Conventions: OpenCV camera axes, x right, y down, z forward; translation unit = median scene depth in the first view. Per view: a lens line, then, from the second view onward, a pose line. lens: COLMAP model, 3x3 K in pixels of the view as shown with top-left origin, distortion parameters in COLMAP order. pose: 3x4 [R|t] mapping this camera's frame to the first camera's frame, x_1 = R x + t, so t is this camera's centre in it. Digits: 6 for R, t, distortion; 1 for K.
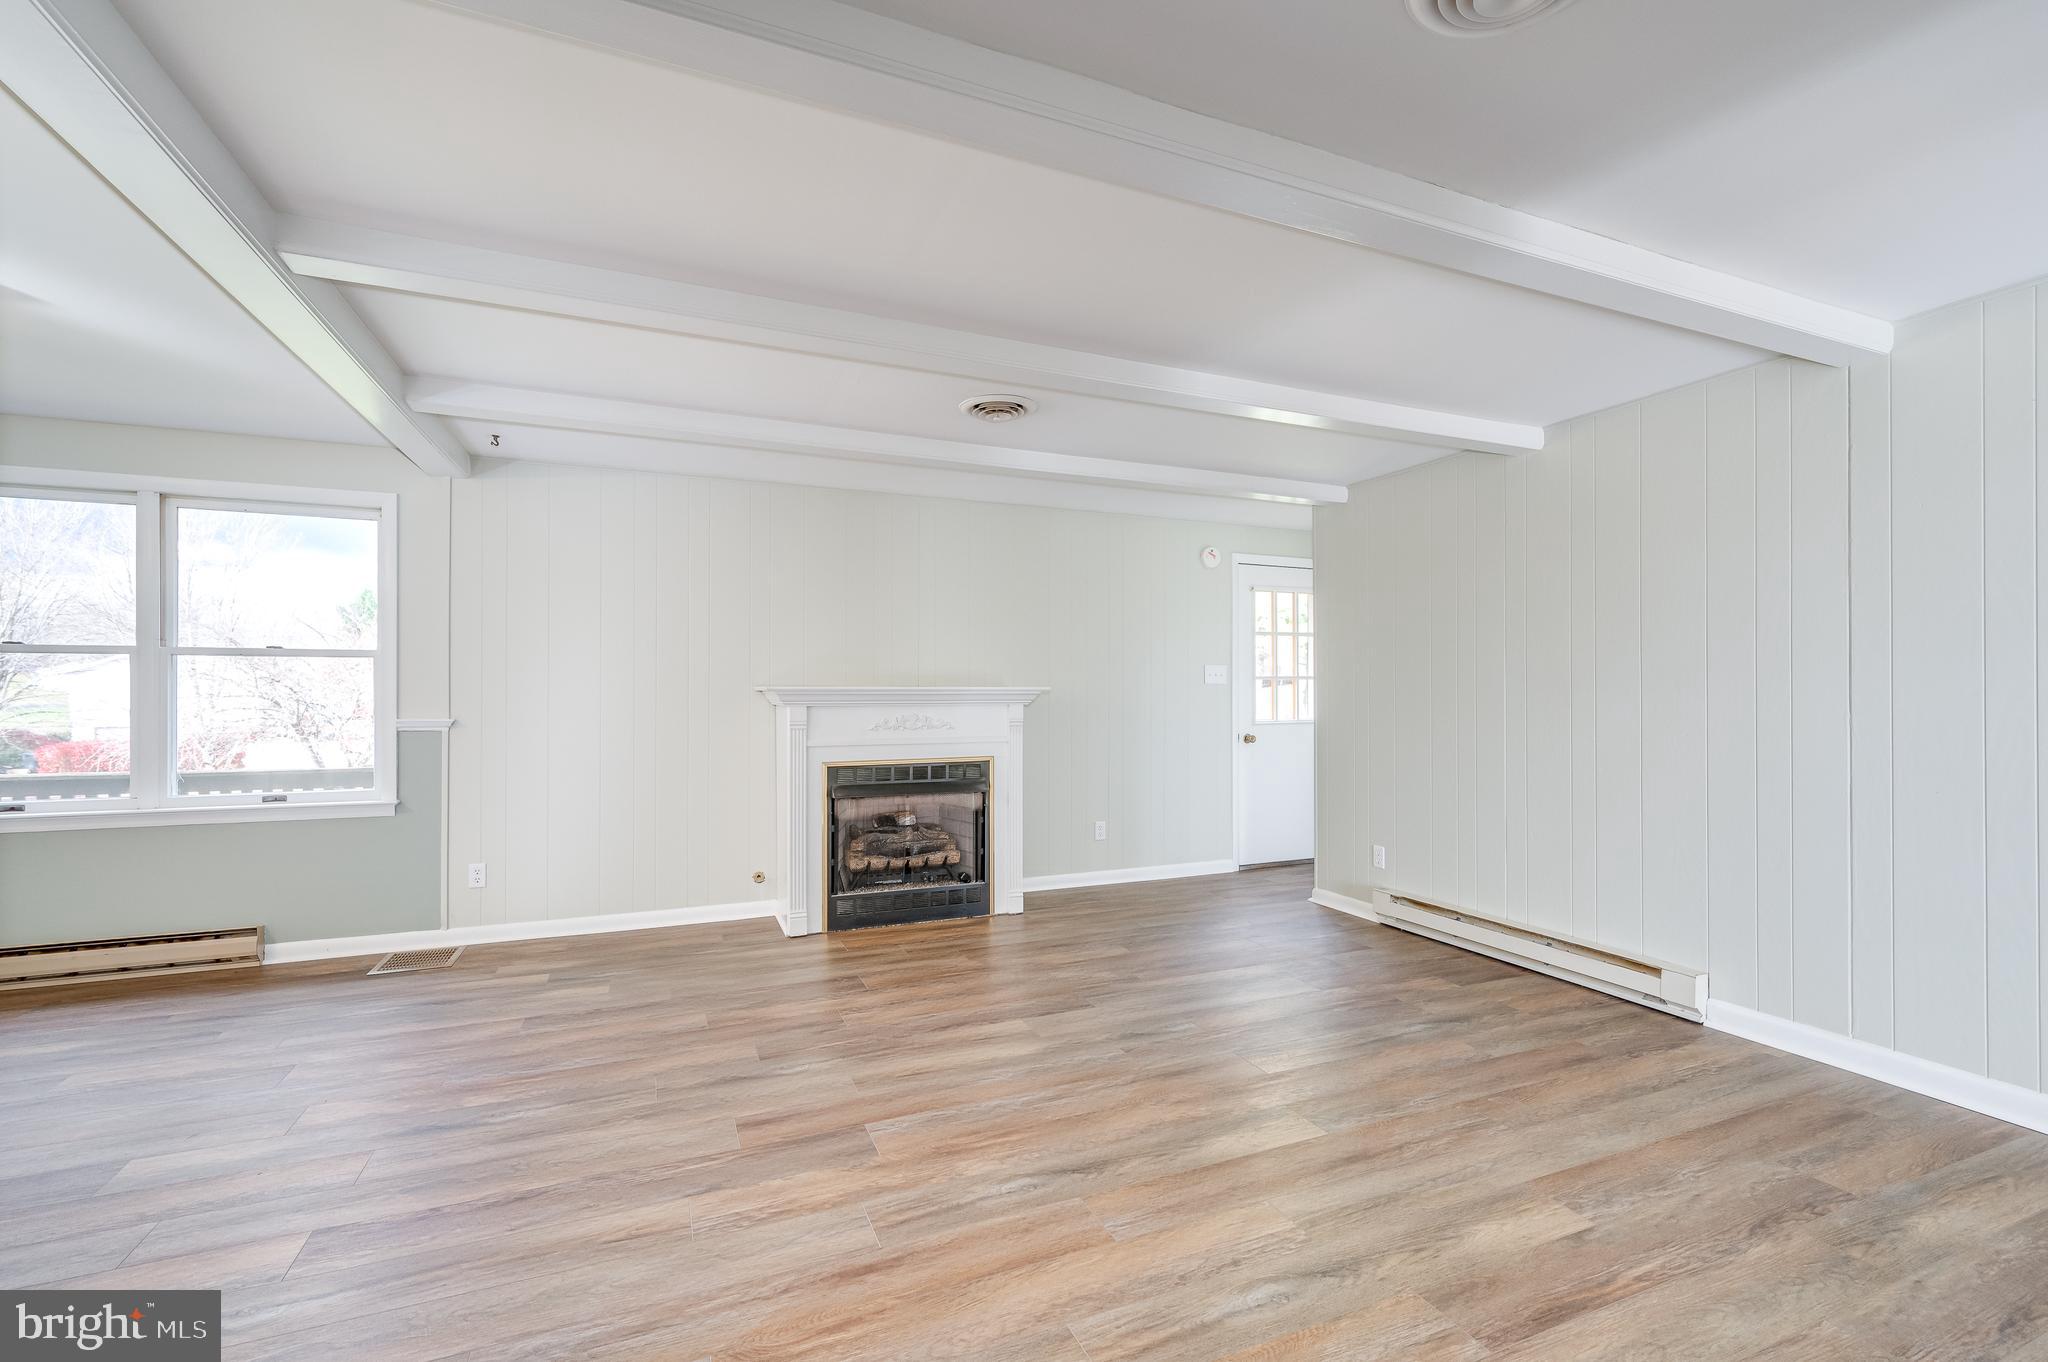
lens RADIAL K [[887.2, 0, 1029.0], [0, 887.2, 691.6], [0, 0, 1]] dist [0.001657, 0.000328]
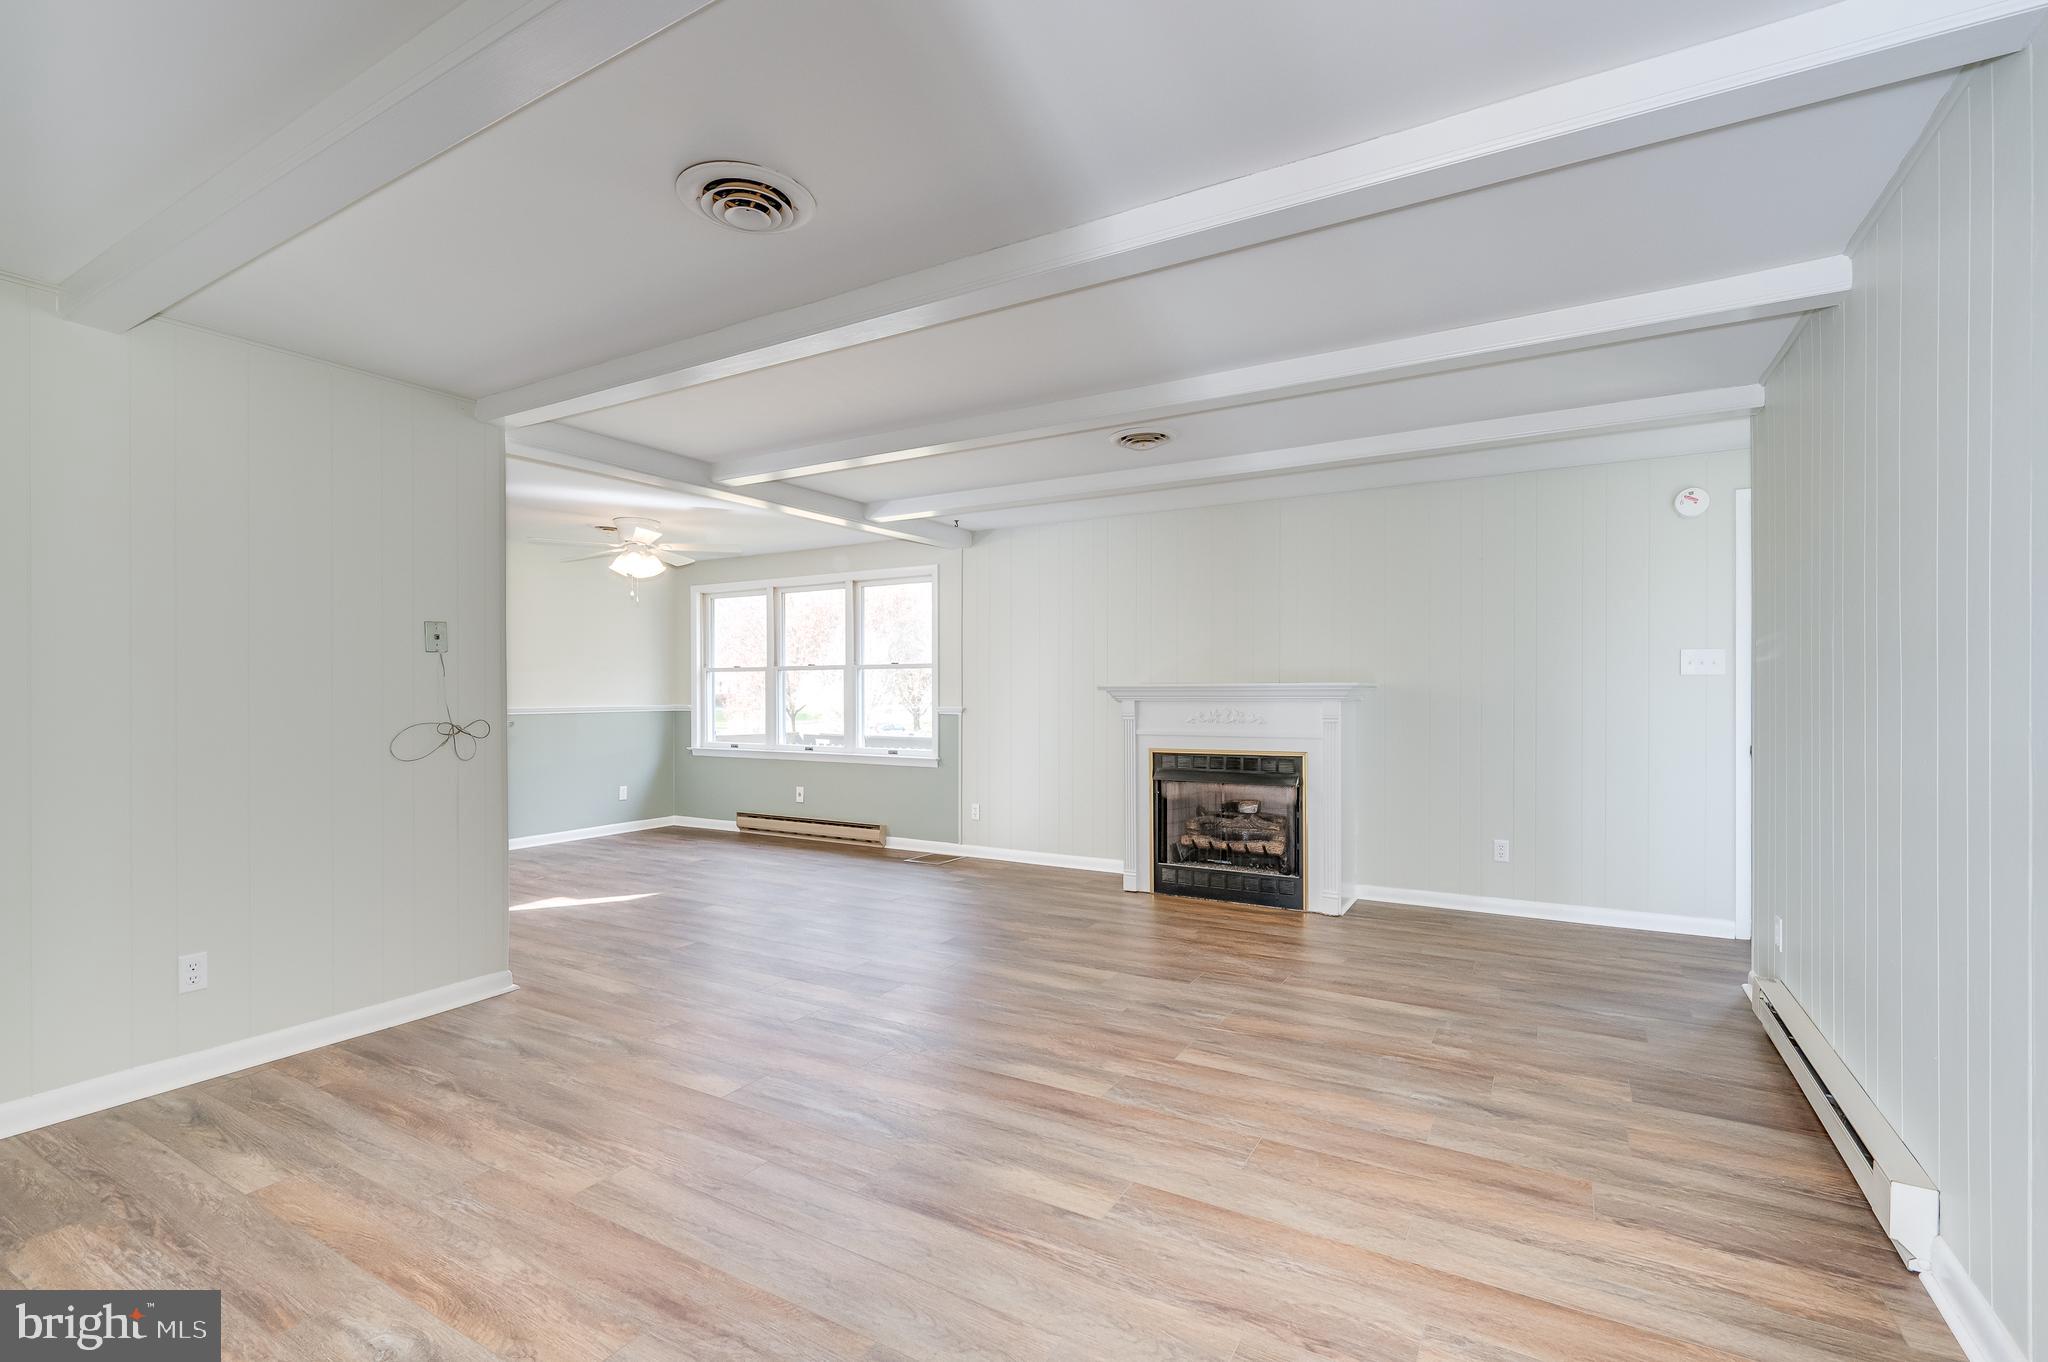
lens RADIAL K [[915.9, 0, 1027.7], [0, 915.9, 691.0], [0, 0, 1]] dist [-0.000593, 0.000405]
pose [[0.594761, -0.000933, -0.803902, 0.716008], [0.004610, 0.999987, 0.002250, 0.000060], [0.803889, -0.005044, 0.594758, 0.162583]]
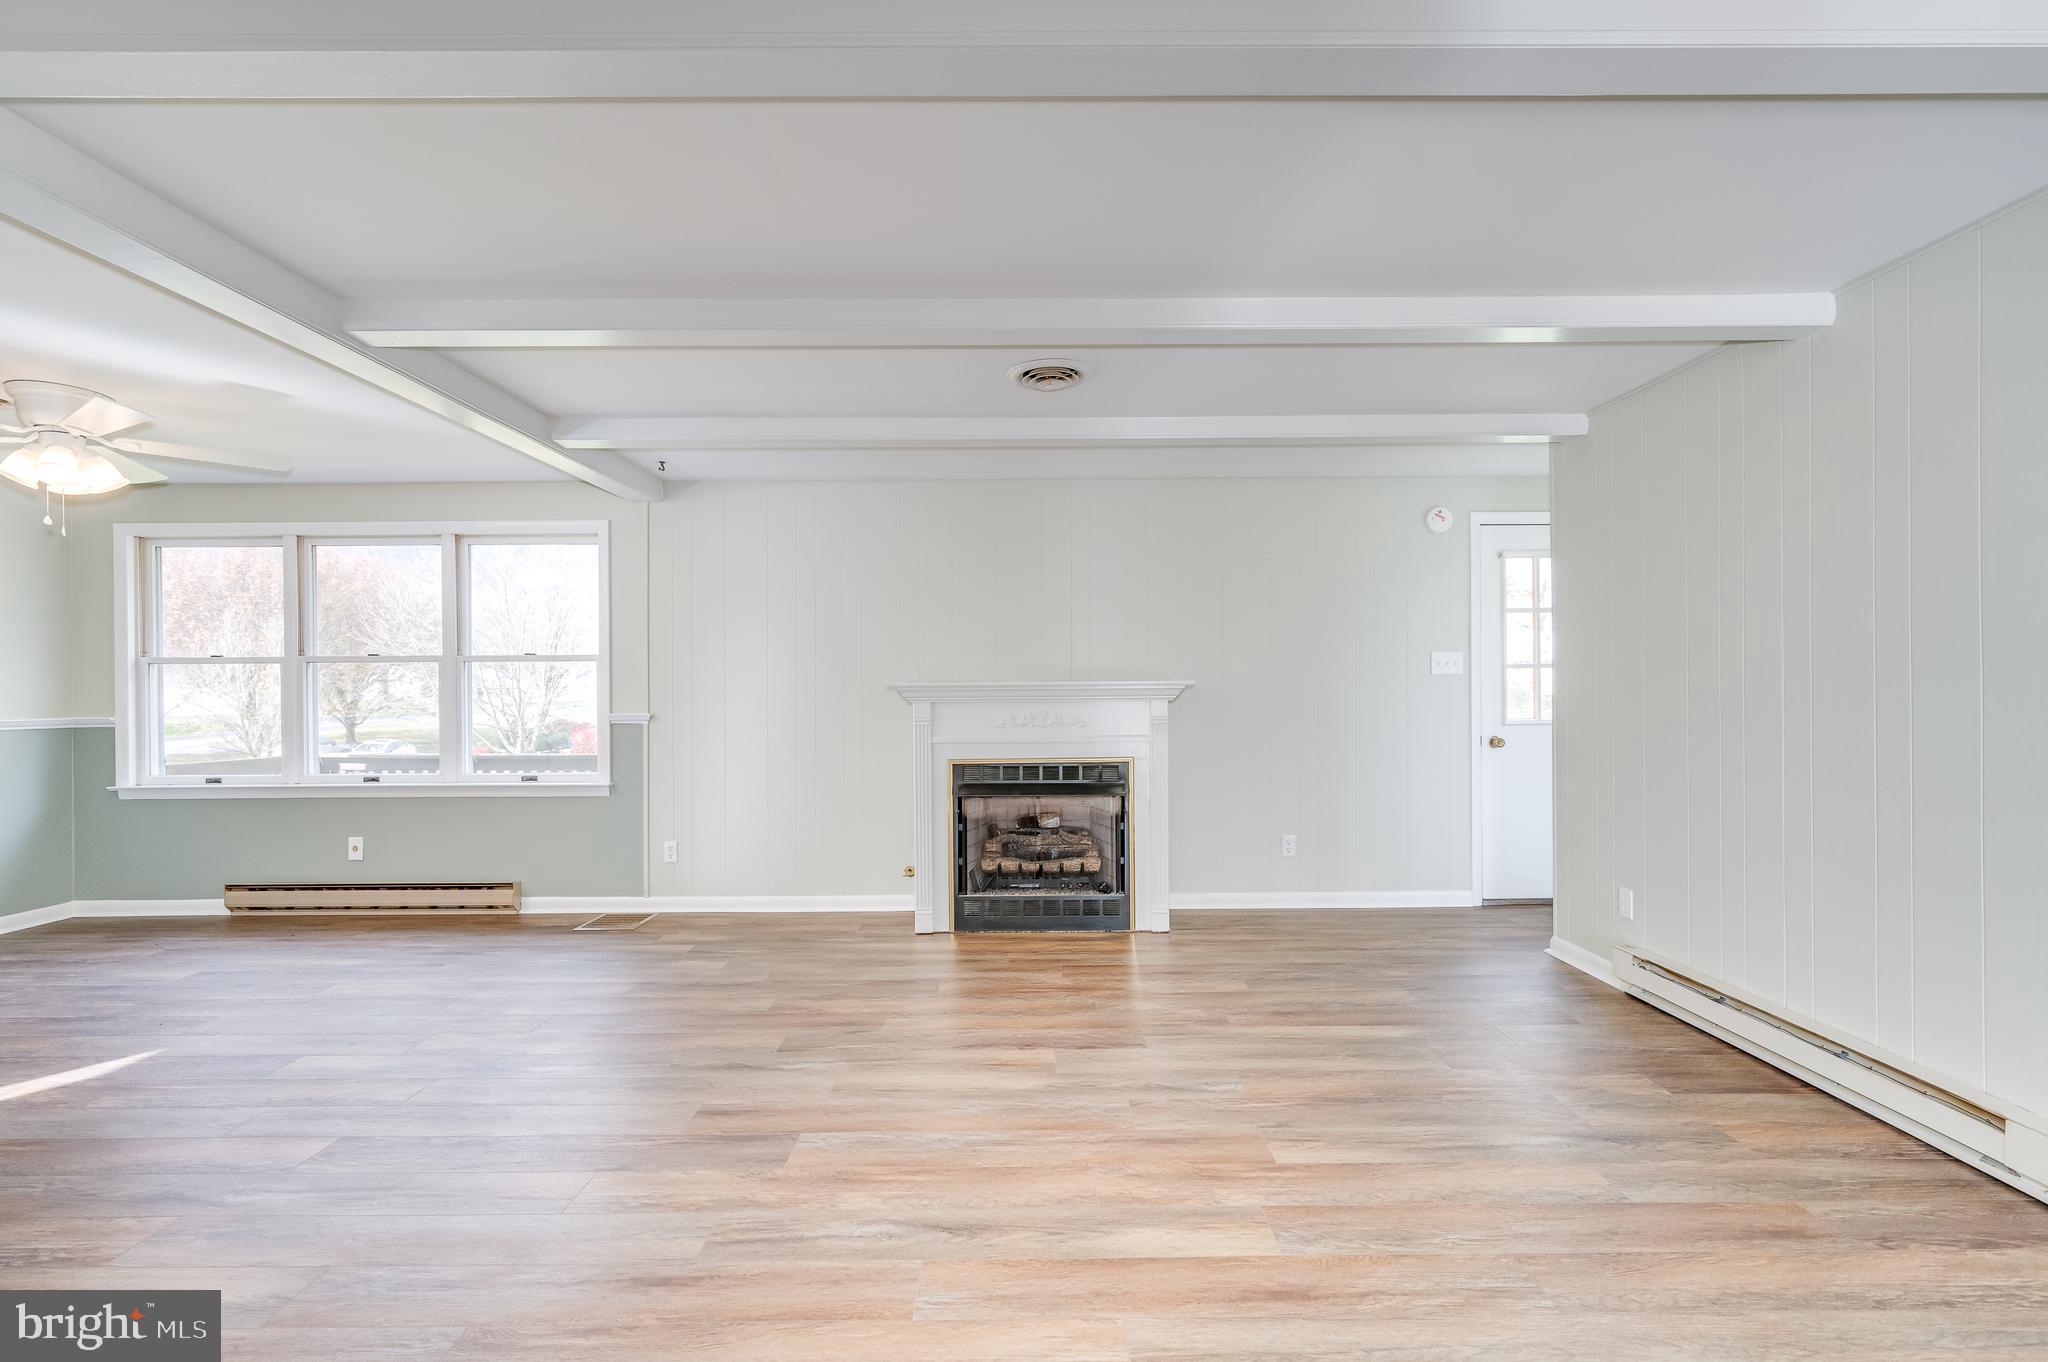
lens RADIAL K [[915.9, 0, 1027.7], [0, 915.9, 691.0], [0, 0, 1]] dist [-0.000593, 0.000405]
pose [[0.920981, -0.005128, -0.389573, 0.270580], [0.007194, 0.999967, 0.003845, 0.000499], [0.389540, -0.006344, 0.920988, 0.108886]]
